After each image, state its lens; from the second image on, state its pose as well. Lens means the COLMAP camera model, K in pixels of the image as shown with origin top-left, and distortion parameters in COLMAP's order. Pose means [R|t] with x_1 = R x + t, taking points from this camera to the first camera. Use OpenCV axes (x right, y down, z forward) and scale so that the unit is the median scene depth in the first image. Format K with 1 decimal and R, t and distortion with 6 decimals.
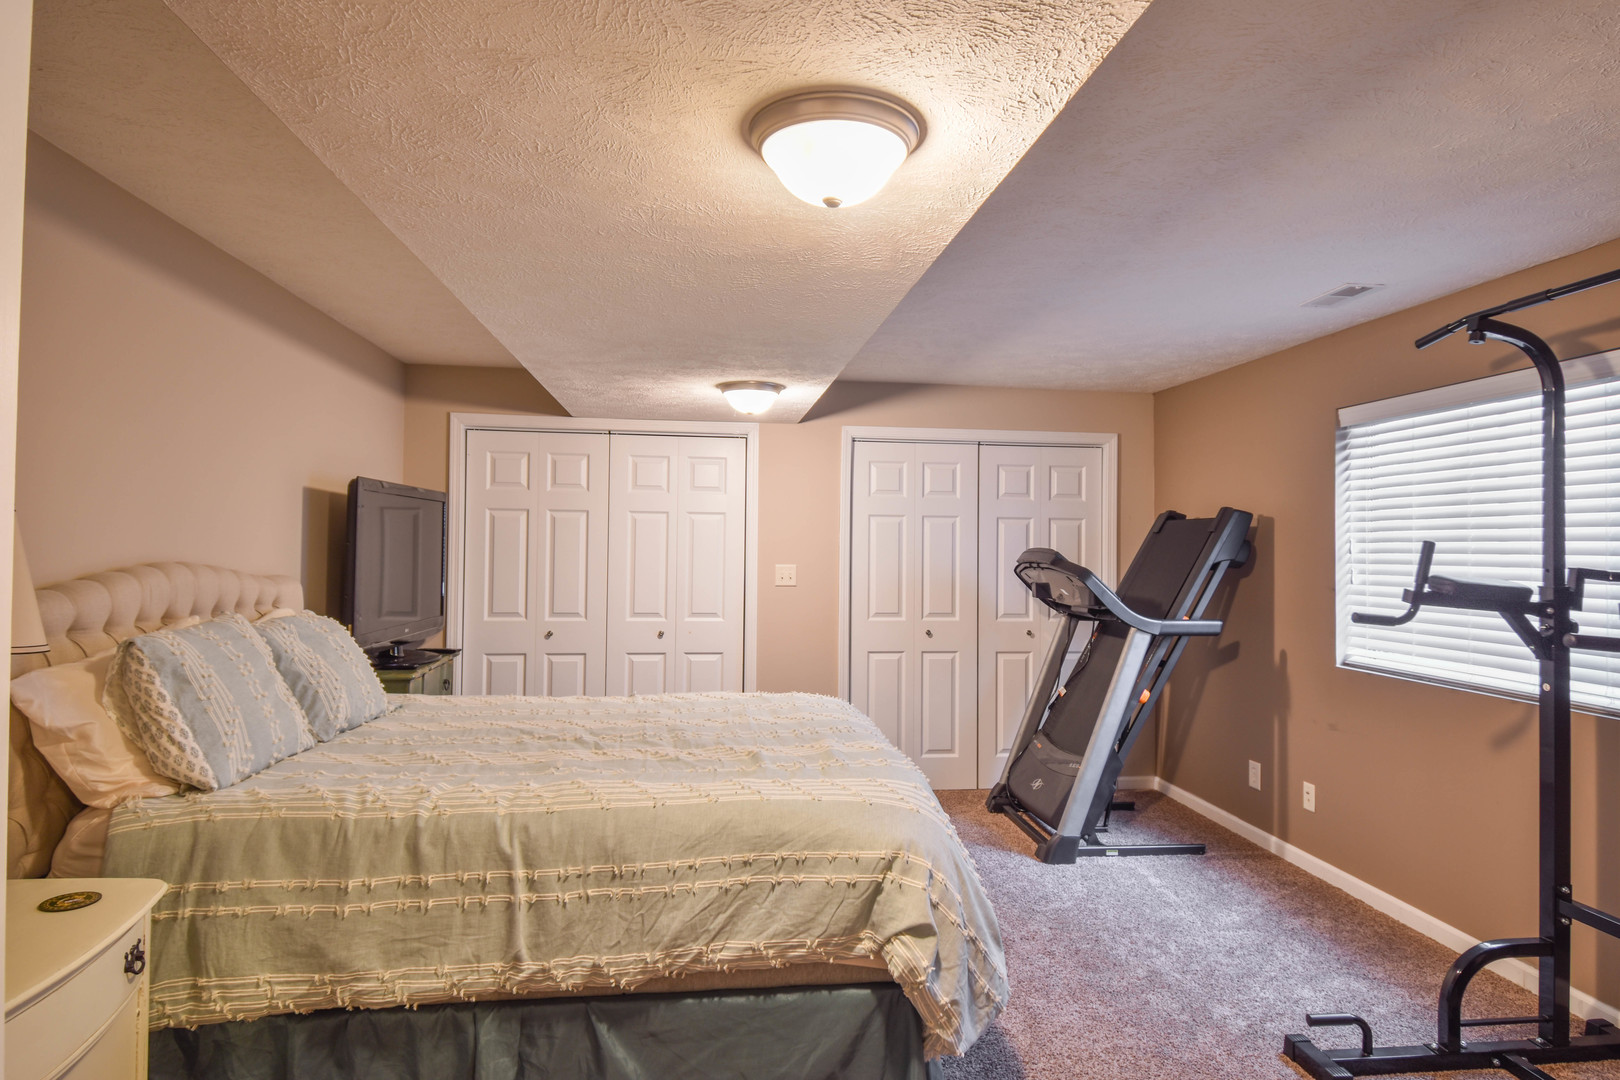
lens RADIAL K [[879.8, 0, 808.7], [0, 879.8, 541.0], [0, 0, 1]] dist [-0.000991, -0.000078]
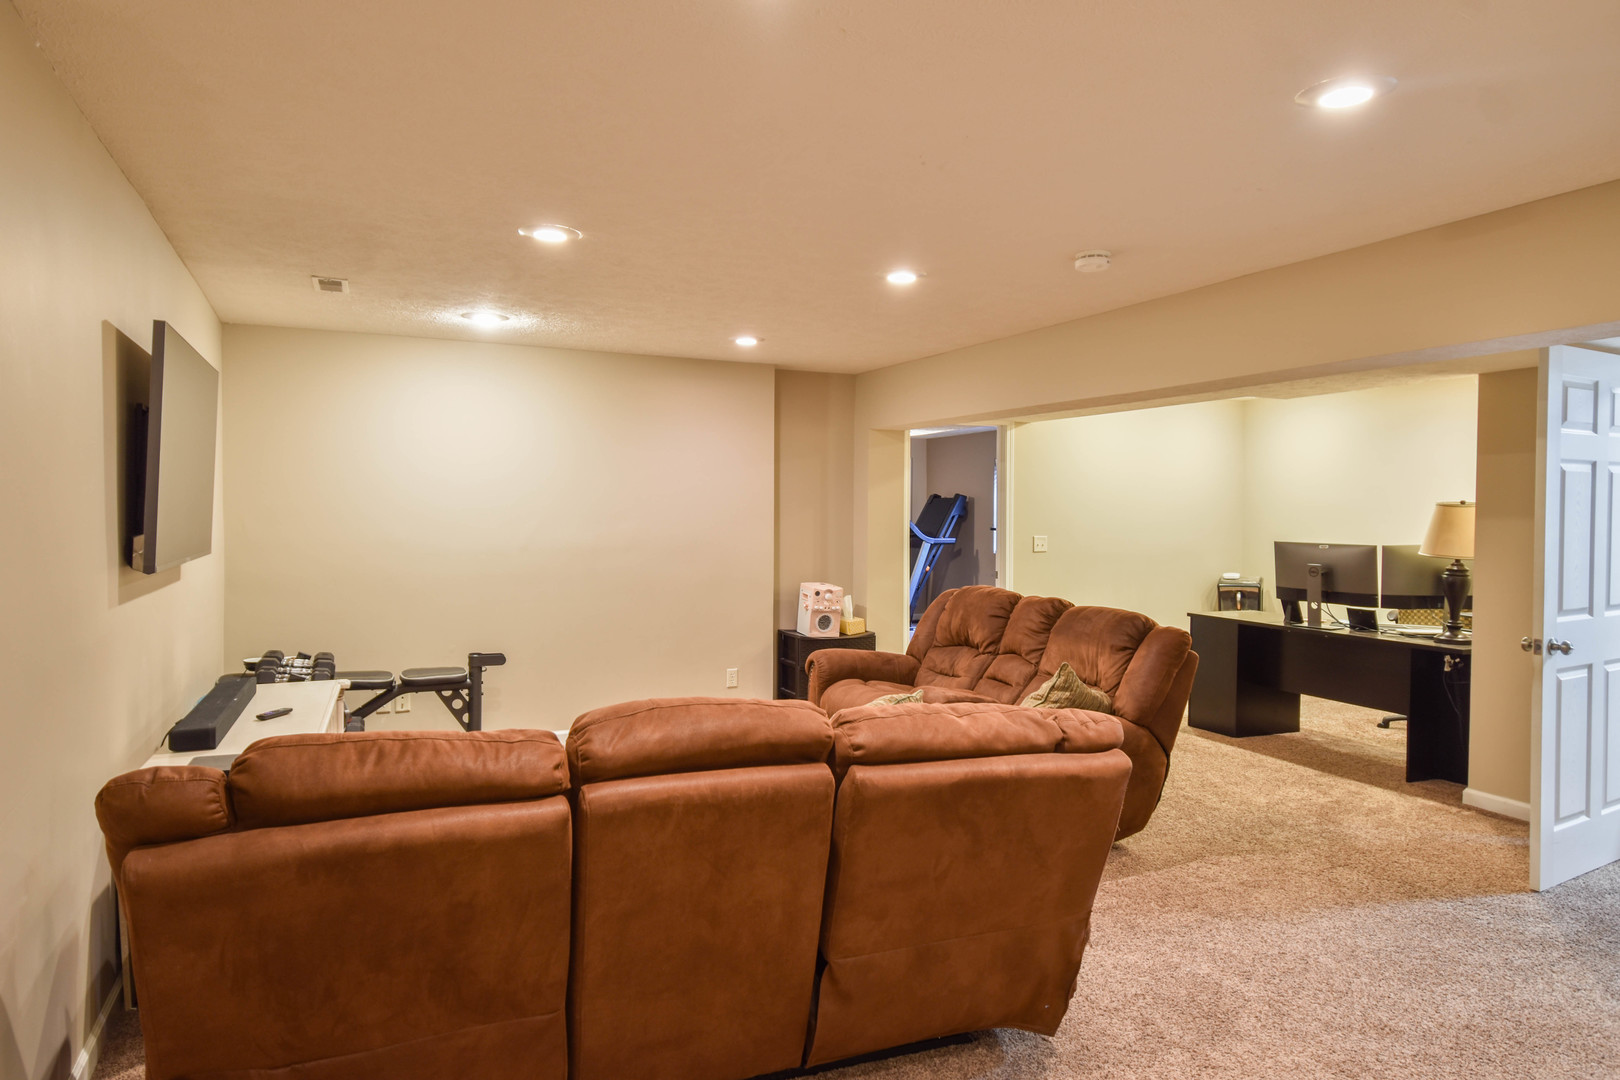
lens RADIAL K [[994.7, 0, 810.0], [0, 994.7, 534.1], [0, 0, 1]] dist [0.000130, 0.000002]
pose [[0.953051, -0.007883, 0.302707, -0.793623], [0.000715, 0.999717, 0.023784, 0.008917], [-0.302809, -0.022451, 0.952787, -1.595716]]
